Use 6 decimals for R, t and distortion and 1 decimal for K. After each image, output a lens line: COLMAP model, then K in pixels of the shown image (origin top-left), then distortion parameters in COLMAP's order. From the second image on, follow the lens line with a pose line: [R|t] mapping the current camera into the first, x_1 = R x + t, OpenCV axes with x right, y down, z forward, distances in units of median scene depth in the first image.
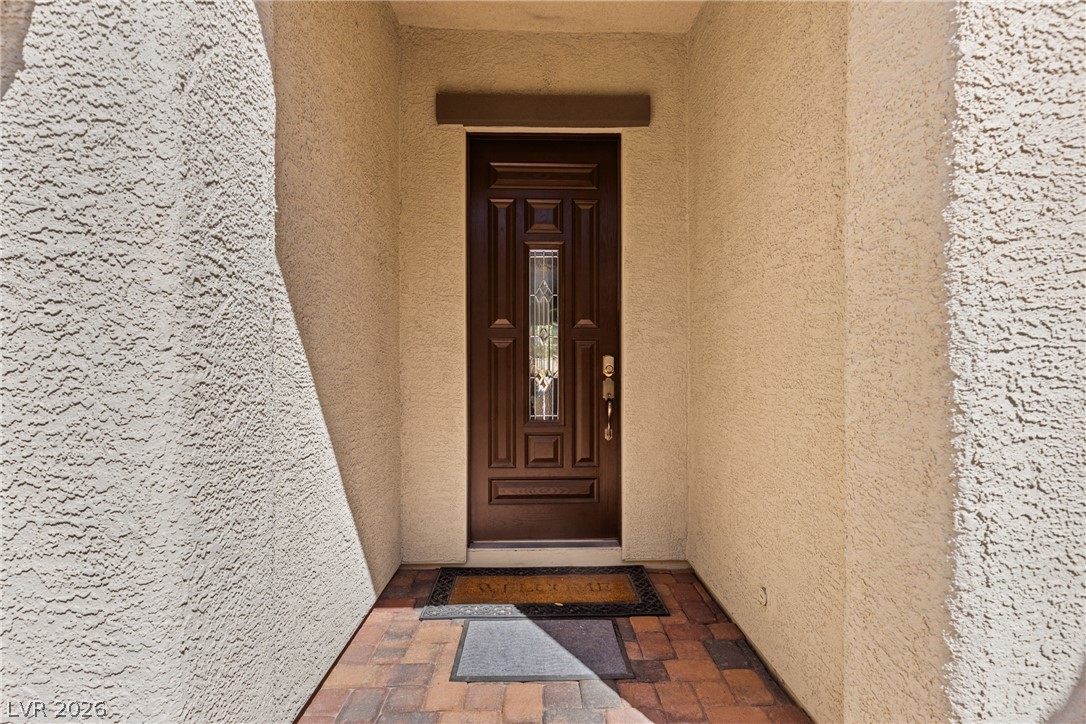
lens RADIAL K [[488.7, 0, 547.2], [0, 488.7, 367.6], [0, 0, 1]] dist [0.002841, -0.000238]
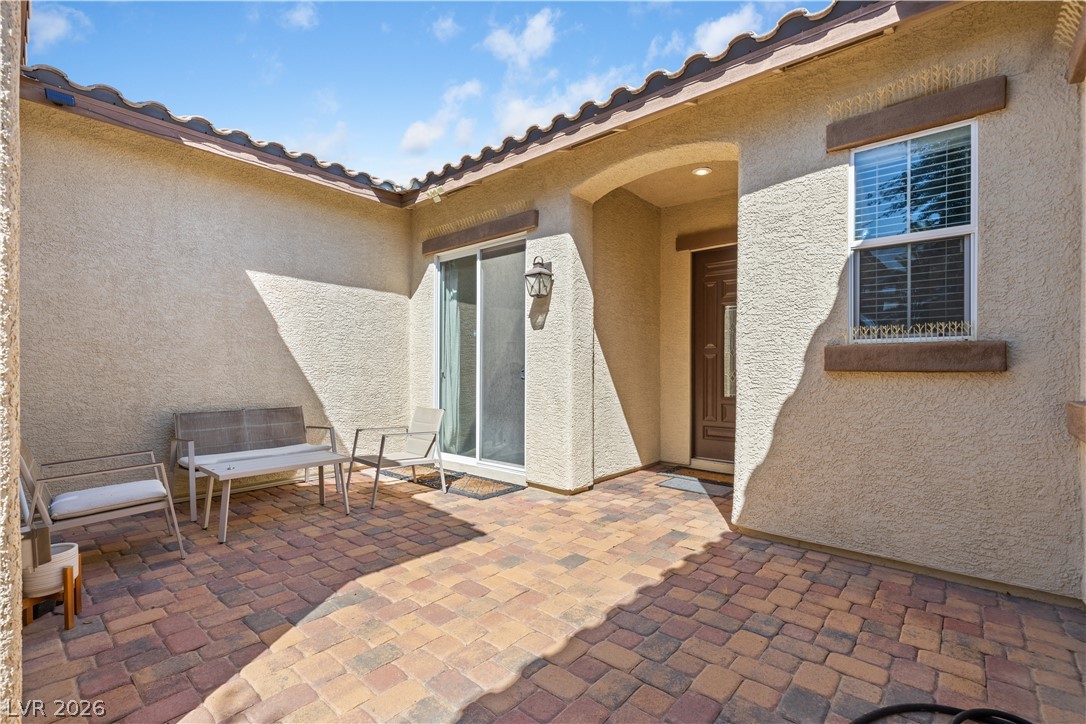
lens RADIAL K [[488.7, 0, 547.8], [0, 488.7, 368.1], [0, 0, 1]] dist [0.002841, -0.000238]
pose [[0.739856, 0.000664, -0.672765, 0.789884], [-0.004052, 0.999986, -0.003470, 0.006057], [0.672753, 0.005293, 0.739848, -0.930318]]
